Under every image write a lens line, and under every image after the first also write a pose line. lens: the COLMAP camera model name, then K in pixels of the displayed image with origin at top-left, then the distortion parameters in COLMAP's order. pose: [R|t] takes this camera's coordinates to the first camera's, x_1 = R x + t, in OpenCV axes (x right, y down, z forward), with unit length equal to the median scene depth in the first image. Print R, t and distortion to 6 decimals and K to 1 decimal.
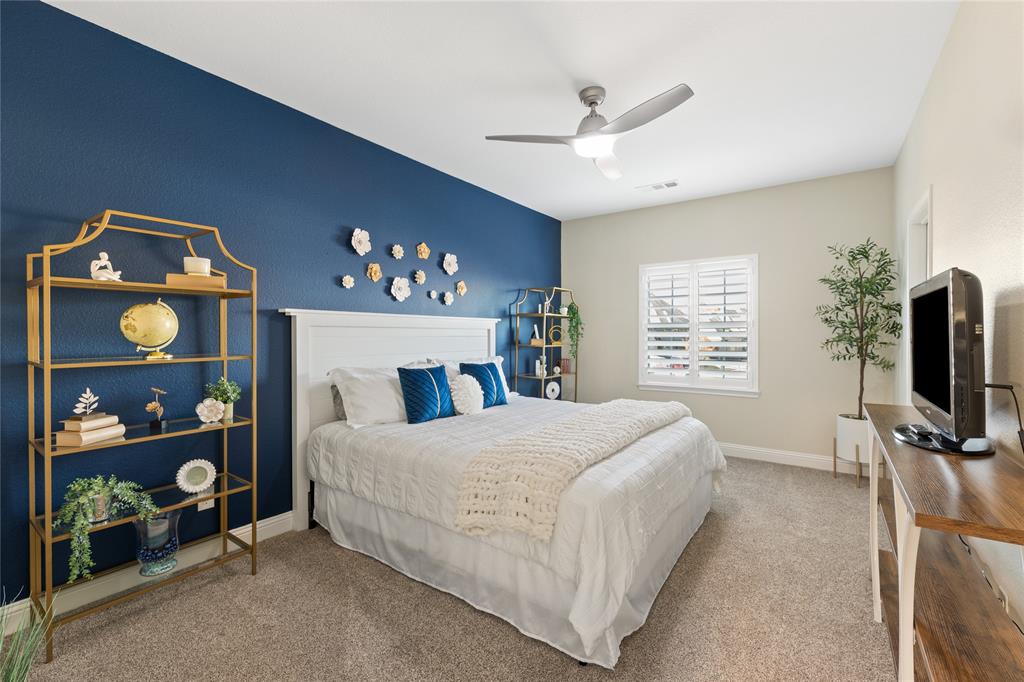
lens RADIAL K [[441.8, 0, 513.3], [0, 441.8, 336.9], [0, 0, 1]] dist [0.004744, 0.000485]
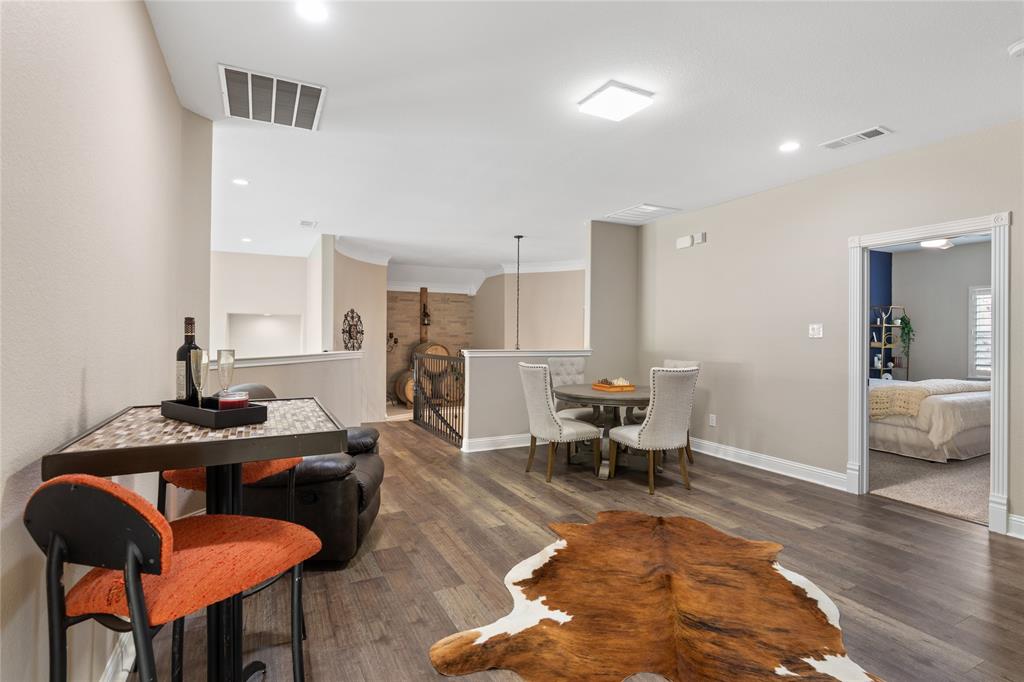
lens RADIAL K [[495.9, 0, 511.5], [0, 495.9, 337.5], [0, 0, 1]] dist [0.002197, 0.000193]
pose [[0.885448, 0.001716, -0.464736, -0.240319], [-0.004020, 0.999984, -0.003968, 0.000674], [0.464722, 0.005381, 0.885440, -0.976190]]
